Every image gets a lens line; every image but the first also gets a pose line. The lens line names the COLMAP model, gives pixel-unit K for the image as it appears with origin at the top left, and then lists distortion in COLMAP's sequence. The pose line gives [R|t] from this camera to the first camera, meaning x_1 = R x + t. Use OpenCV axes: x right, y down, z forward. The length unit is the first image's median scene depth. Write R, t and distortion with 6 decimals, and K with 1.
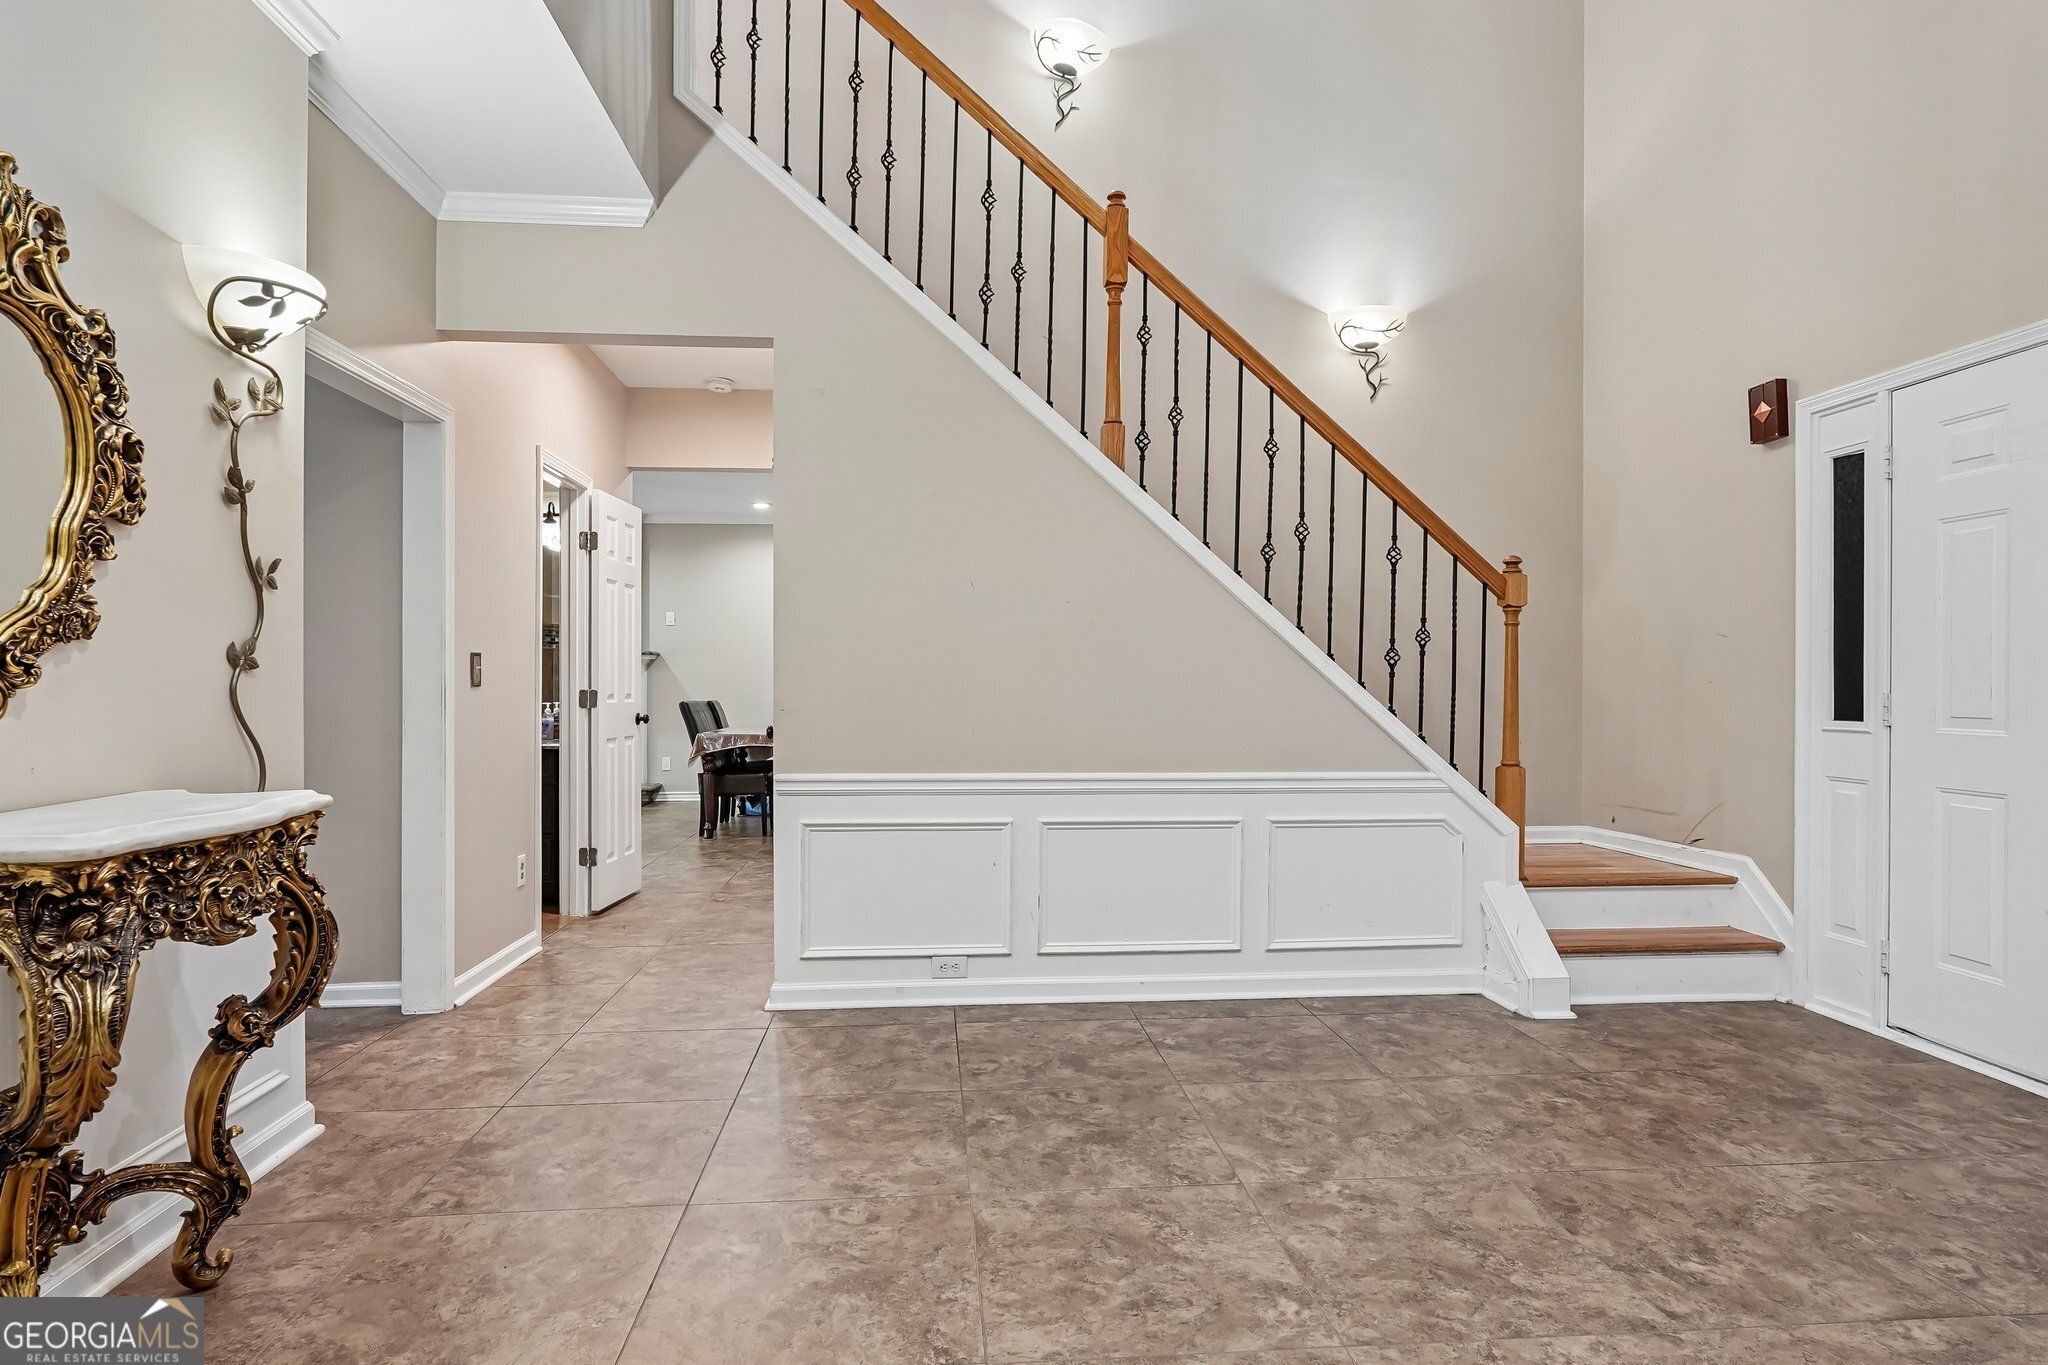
lens RADIAL K [[1110.9, 0, 1017.0], [0, 1110.9, 666.9], [0, 0, 1]] dist [-0.014436, 0.008648]
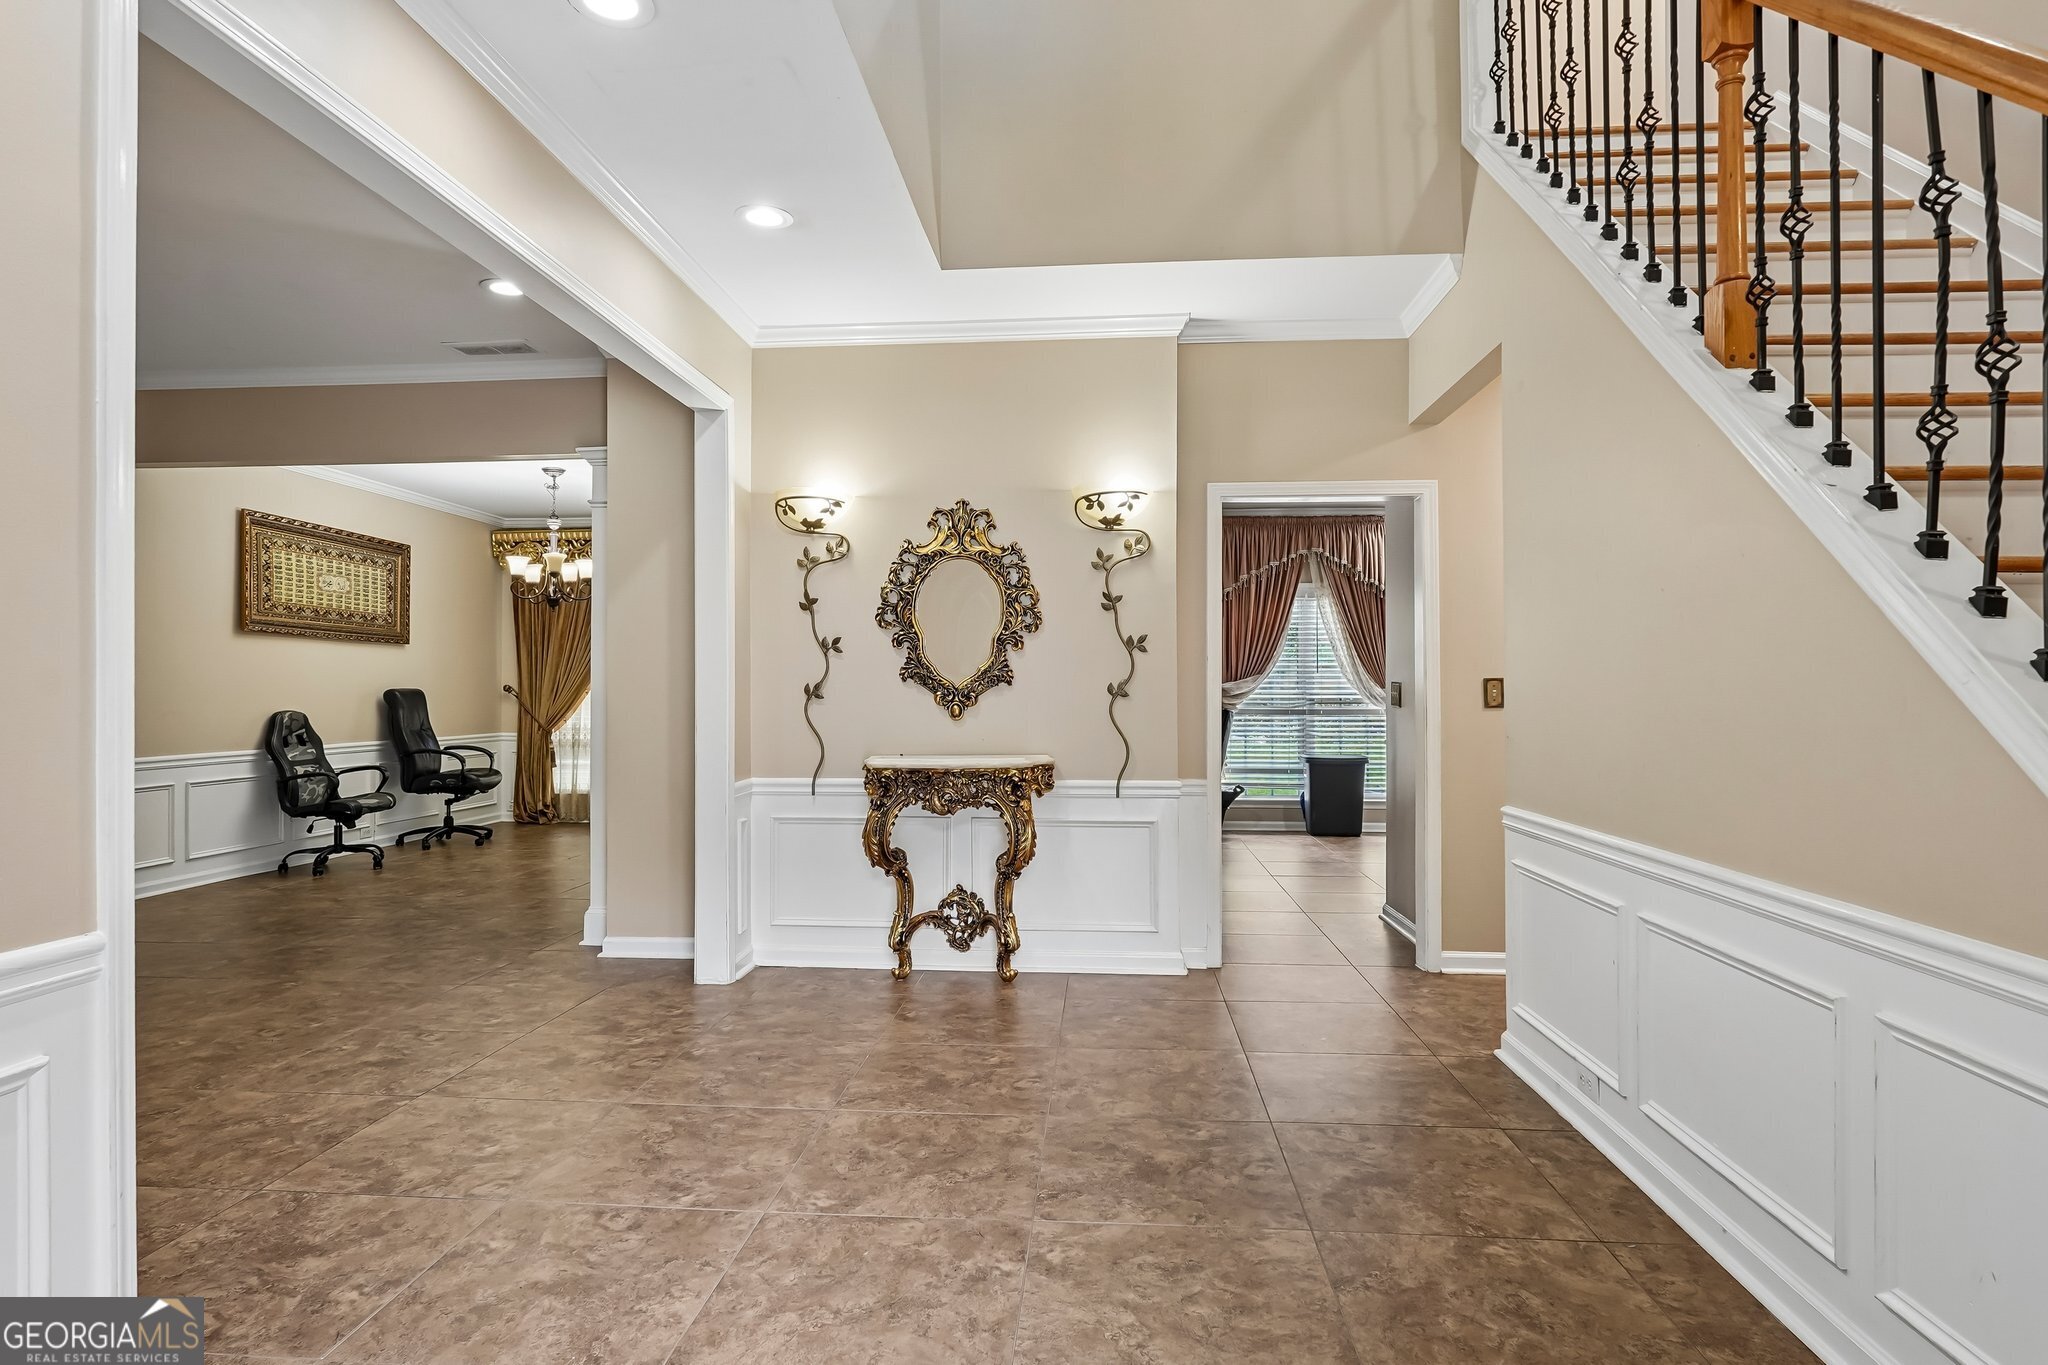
lens RADIAL K [[1118.3, 0, 1028.0], [0, 1118.3, 688.5], [0, 0, 1]] dist [-0.005985, 0.001208]
pose [[-0.164757, -0.005848, -0.986317, 0.992204], [0.012763, 0.999886, -0.008061, 0.000227], [0.986252, -0.013917, -0.164664, 0.974543]]
